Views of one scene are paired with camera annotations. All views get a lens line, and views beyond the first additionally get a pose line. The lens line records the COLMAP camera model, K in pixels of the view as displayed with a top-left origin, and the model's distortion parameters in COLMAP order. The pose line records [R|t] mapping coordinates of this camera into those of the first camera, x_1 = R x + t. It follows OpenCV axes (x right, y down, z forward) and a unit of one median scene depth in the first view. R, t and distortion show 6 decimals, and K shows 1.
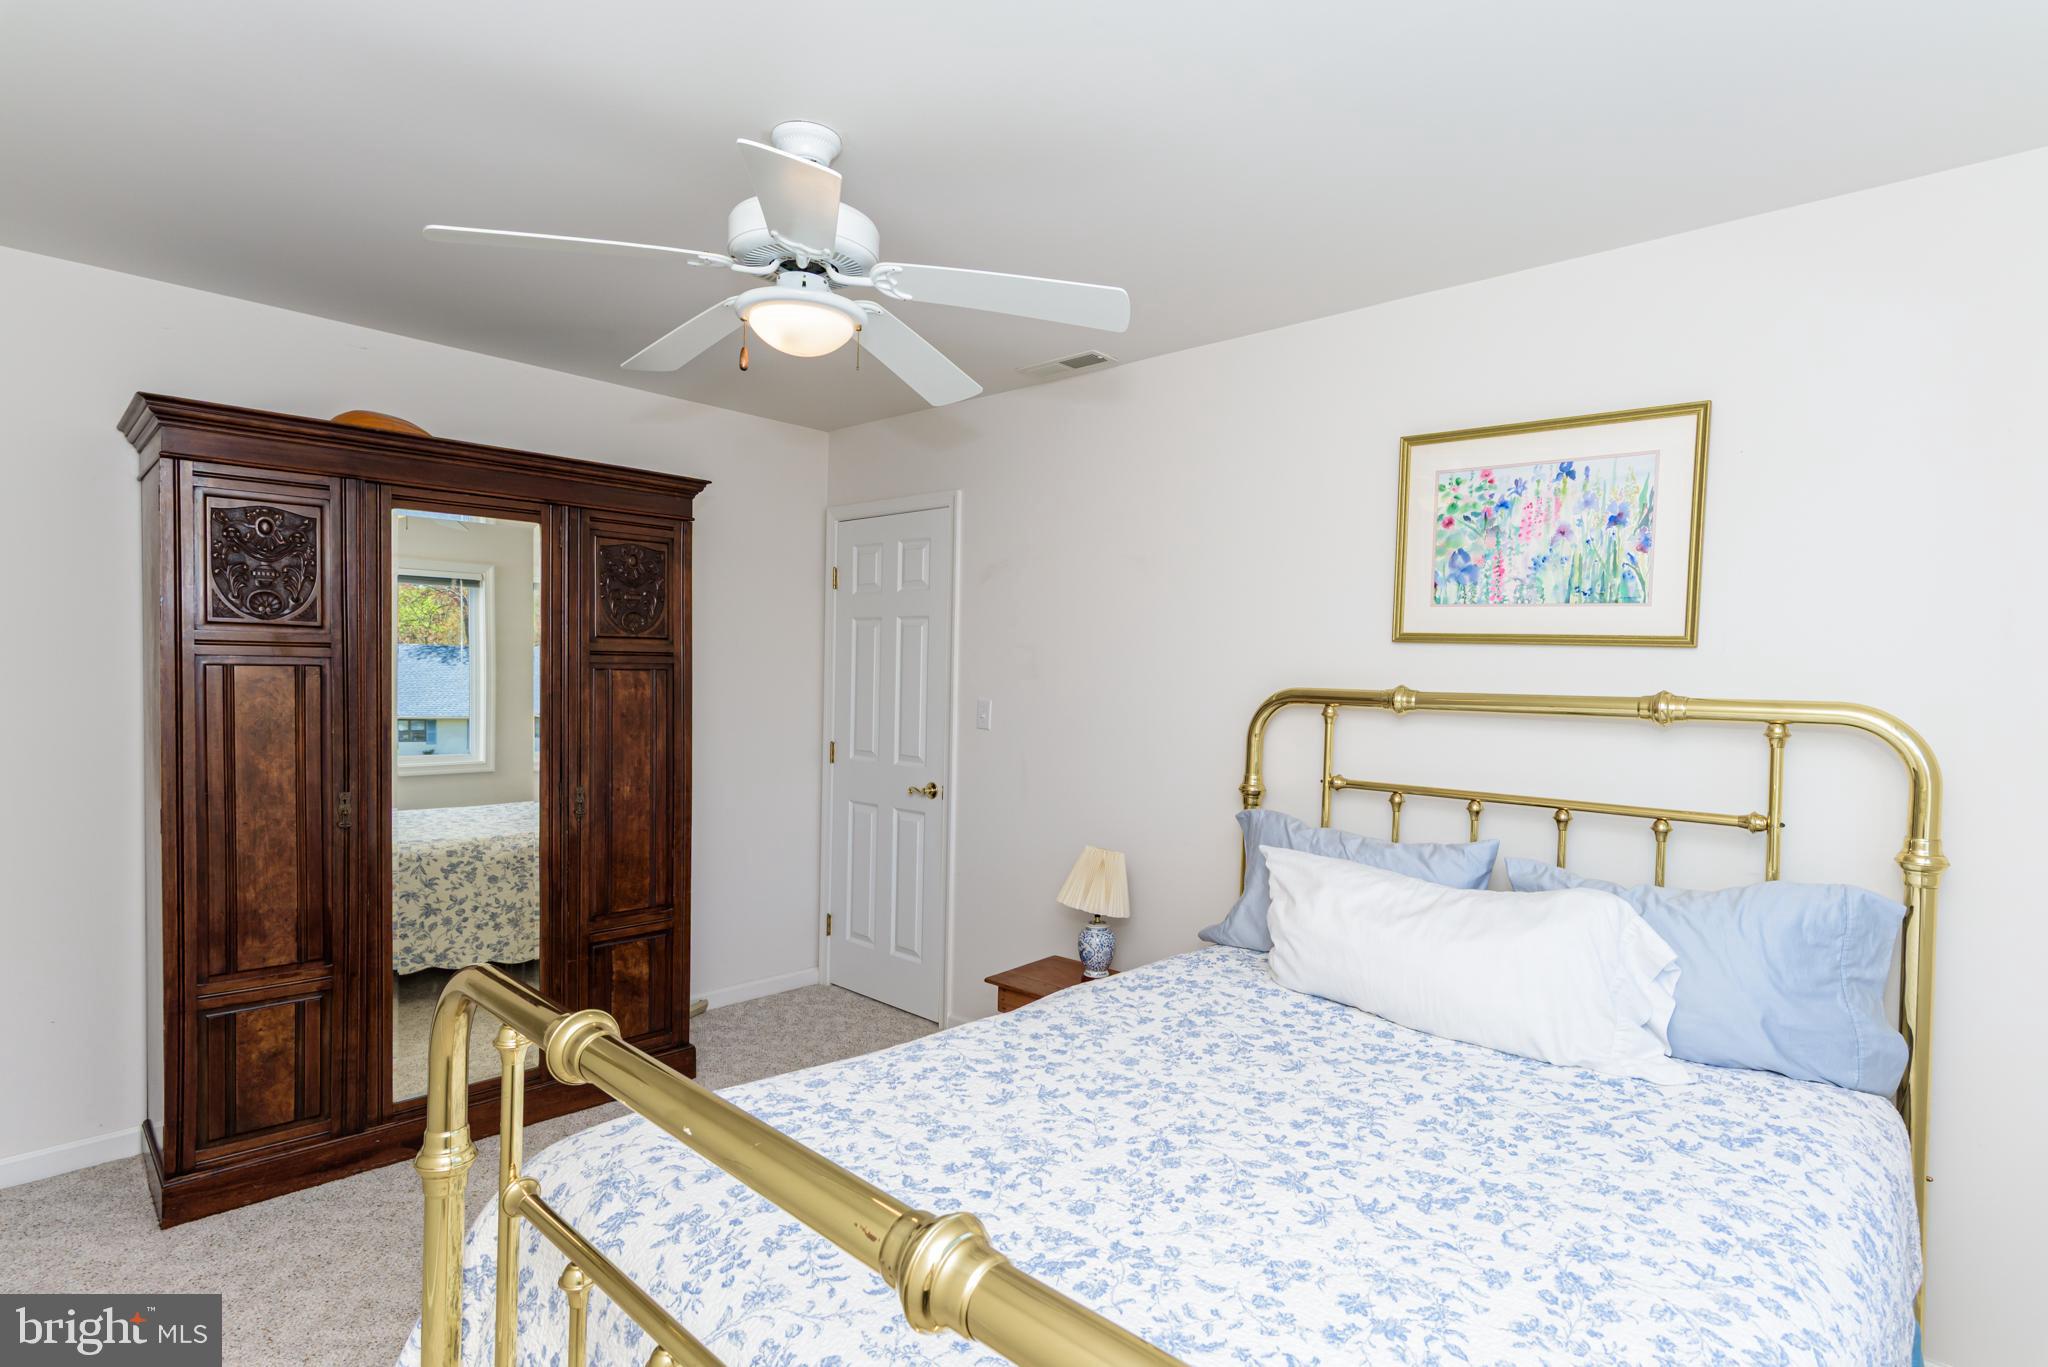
lens RADIAL K [[1028.7, 0, 1025.1], [0, 1028.7, 691.7], [0, 0, 1]] dist [0.003966, -0.001082]
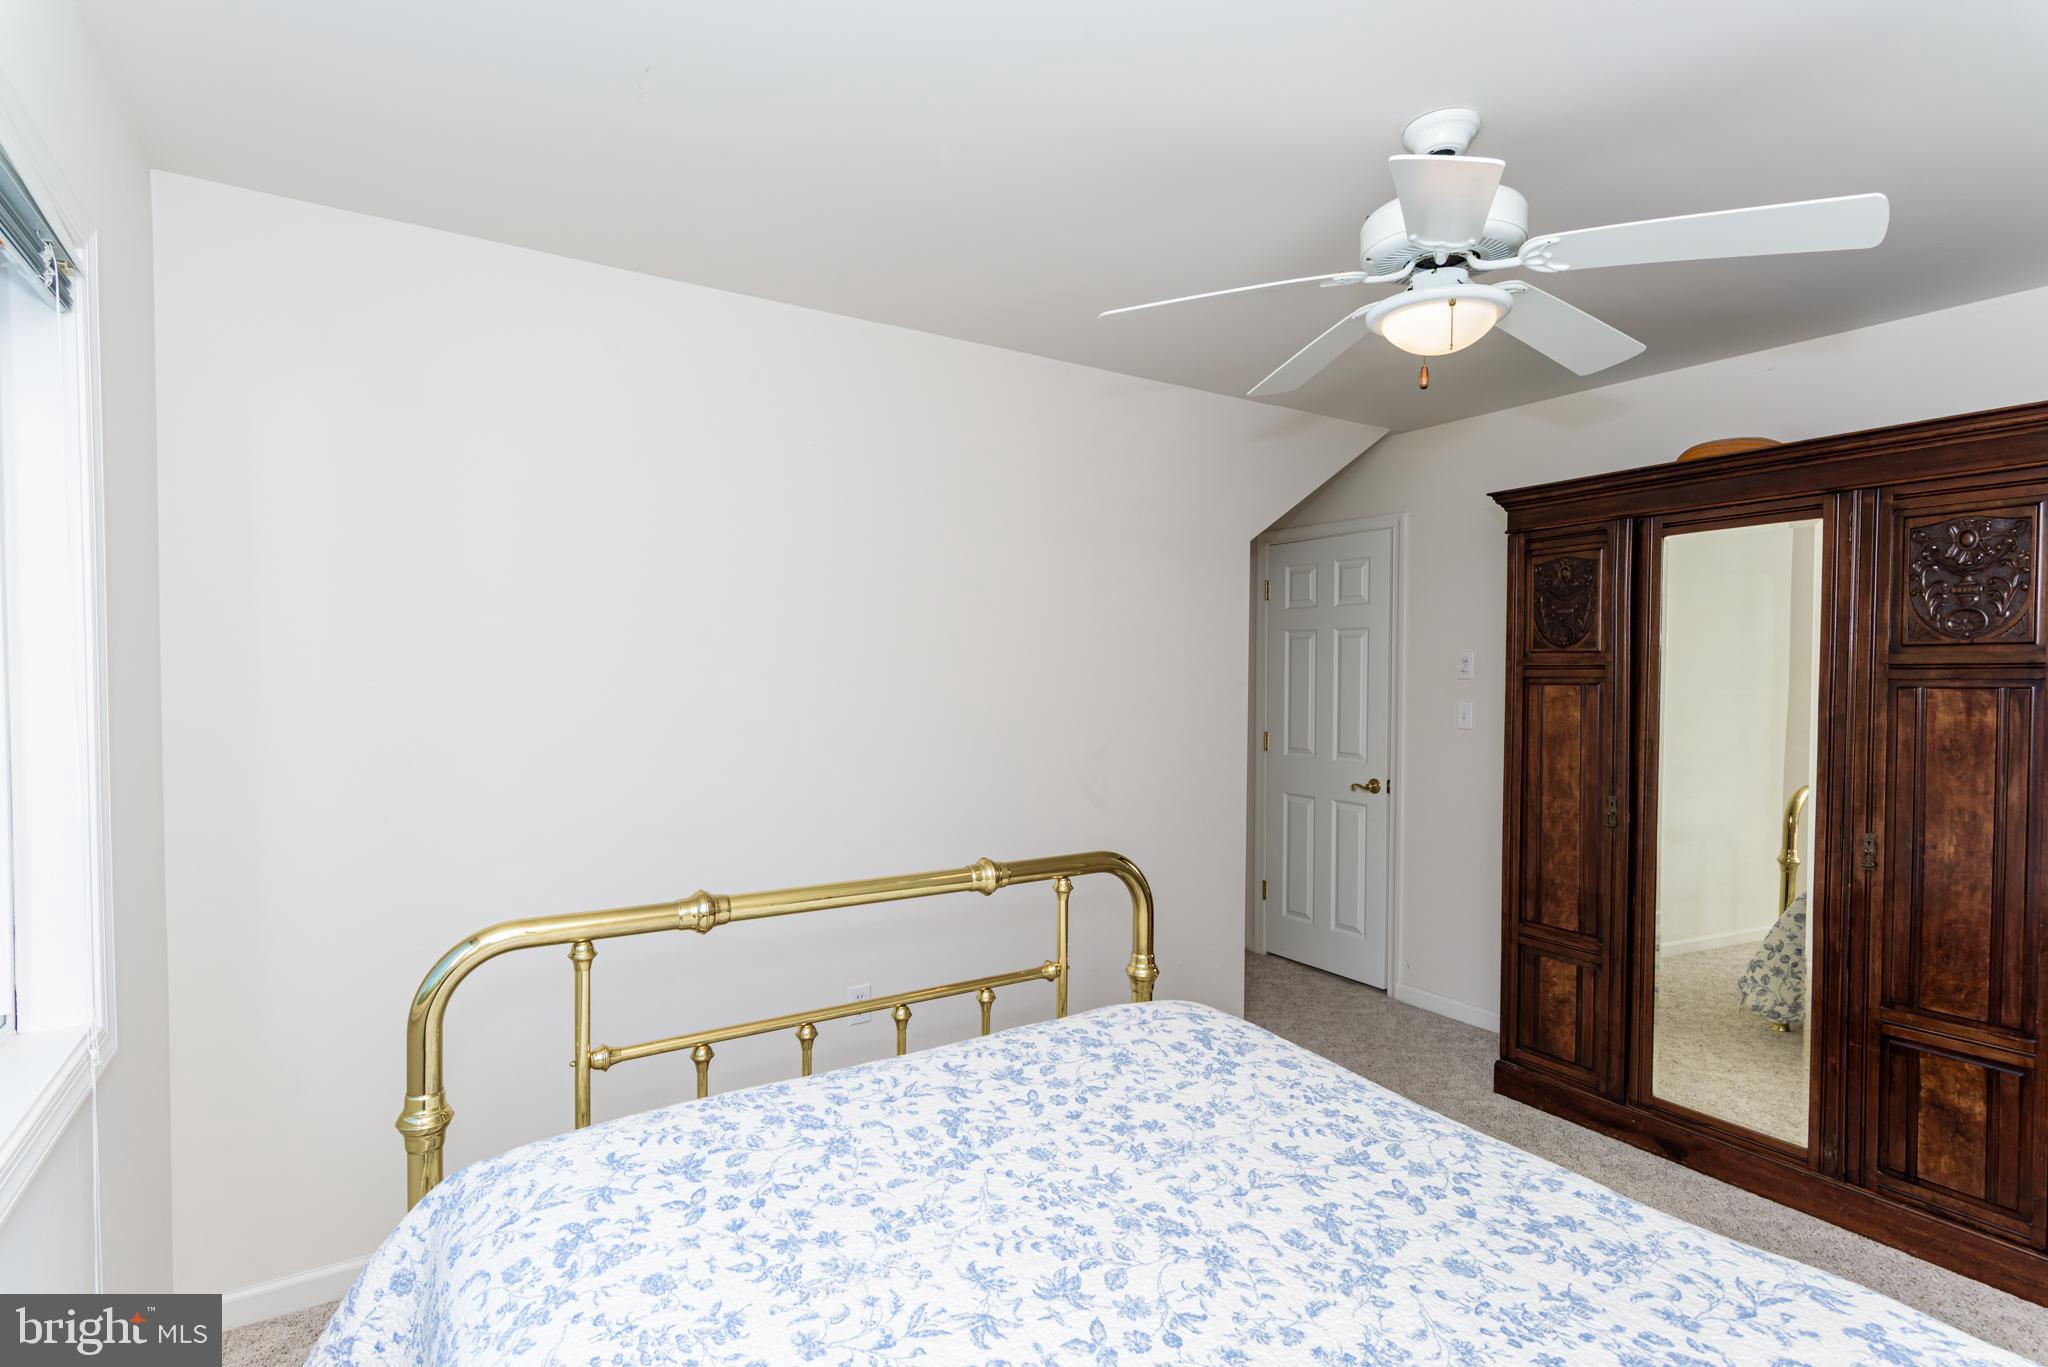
lens RADIAL K [[1028.7, 0, 1024.5], [0, 1028.7, 691.1], [0, 0, 1]] dist [0.003966, -0.001082]
pose [[-0.246970, -0.002797, -0.969019, 0.620491], [-0.027437, 0.999615, 0.004108, -0.004869], [0.968635, 0.027601, -0.246951, 0.671146]]
